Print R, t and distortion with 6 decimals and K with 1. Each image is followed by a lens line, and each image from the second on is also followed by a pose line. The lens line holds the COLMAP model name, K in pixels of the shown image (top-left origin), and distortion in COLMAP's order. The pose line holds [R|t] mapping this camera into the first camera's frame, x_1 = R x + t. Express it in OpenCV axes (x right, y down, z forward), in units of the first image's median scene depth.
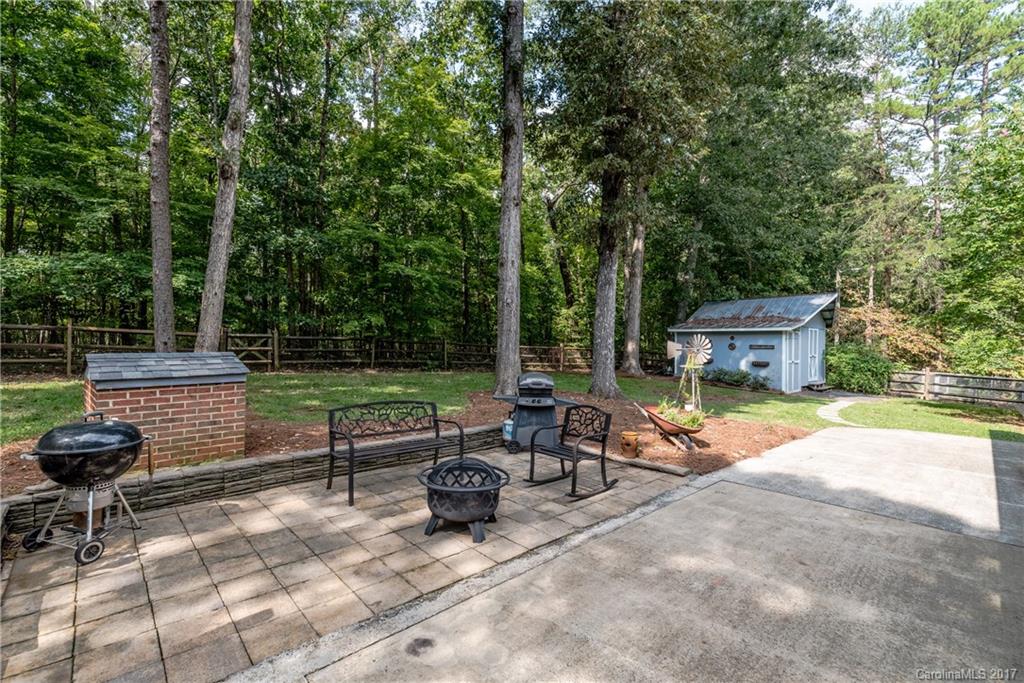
lens RADIAL K [[442.1, 0, 506.3], [0, 442.1, 342.6], [0, 0, 1]] dist [0.000398, -0.000221]
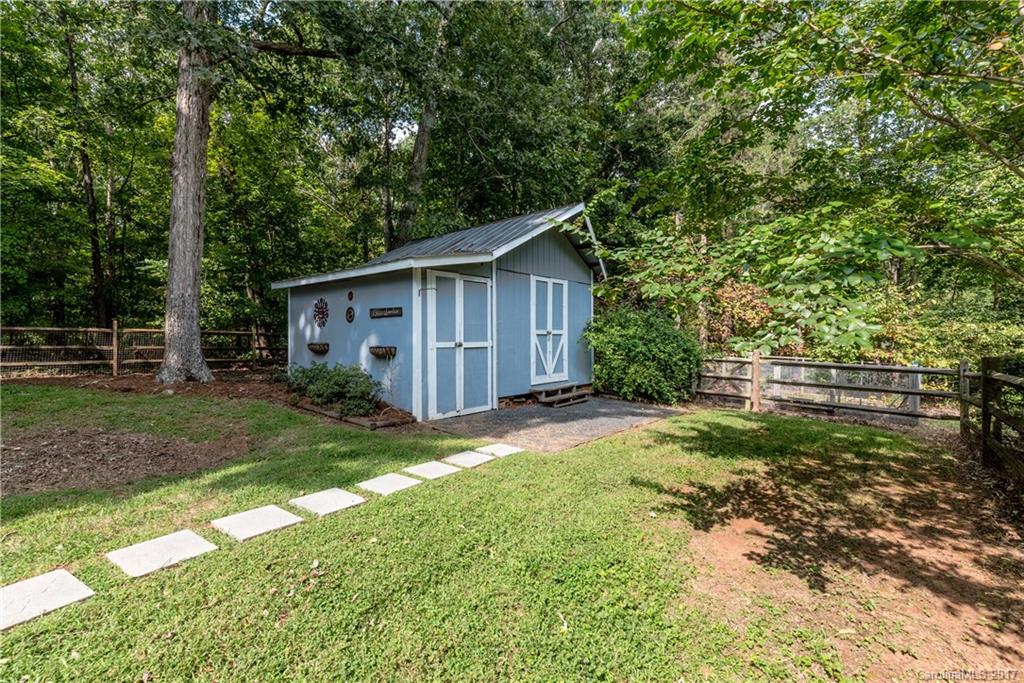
lens RADIAL K [[442.1, 0, 506.3], [0, 442.1, 342.6], [0, 0, 1]] dist [0.000398, -0.000221]
pose [[0.991965, -0.024378, 0.124139, 0.608616], [0.022329, 0.999591, 0.017866, 0.032509], [-0.124524, -0.014951, 0.992104, 0.532545]]
